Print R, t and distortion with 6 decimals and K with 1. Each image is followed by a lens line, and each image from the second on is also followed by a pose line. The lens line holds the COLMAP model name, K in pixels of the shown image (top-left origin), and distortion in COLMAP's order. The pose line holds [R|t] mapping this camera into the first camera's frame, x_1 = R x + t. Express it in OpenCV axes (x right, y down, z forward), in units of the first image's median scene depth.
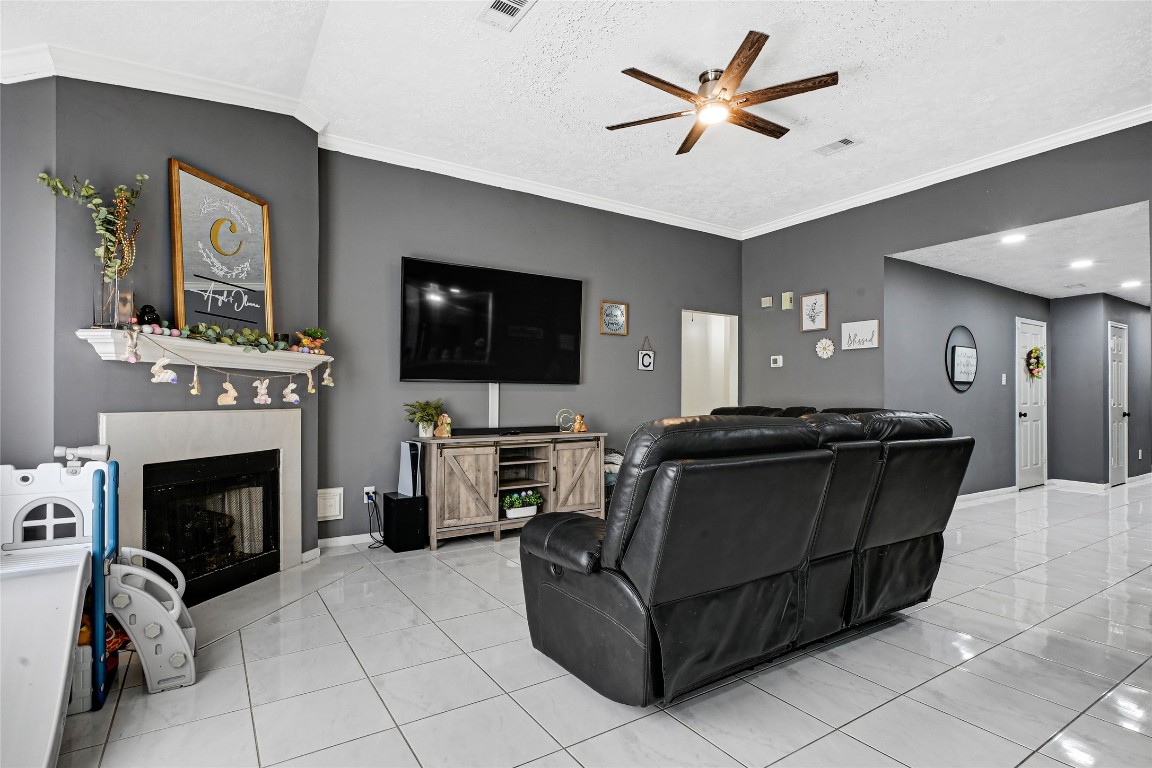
lens RADIAL K [[575.8, 0, 570.5], [0, 575.8, 390.6], [0, 0, 1]] dist [-0.001796, -0.000152]
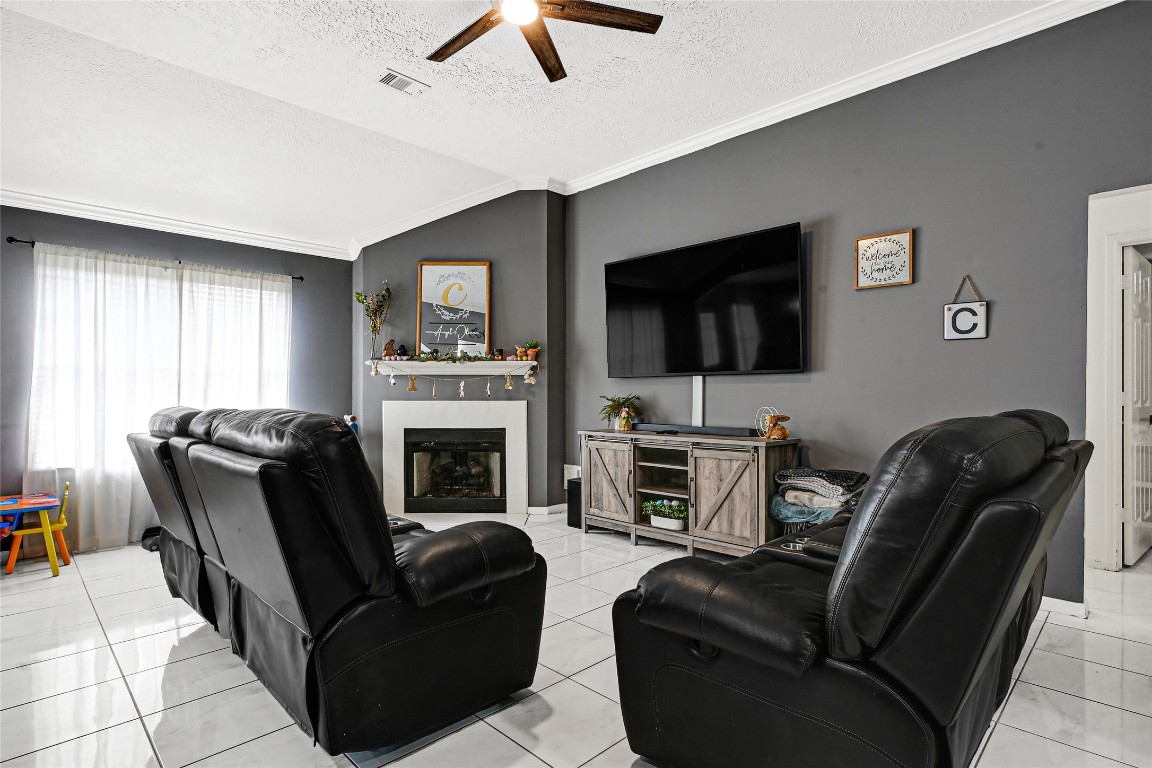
lens RADIAL K [[575.8, 0, 570.5], [0, 575.8, 390.6], [0, 0, 1]] dist [-0.001796, -0.000152]
pose [[0.205520, -0.009352, -0.978608, 0.723516], [0.012172, 0.999901, -0.006999, 0.014424], [0.978577, -0.010473, 0.205614, 0.664567]]
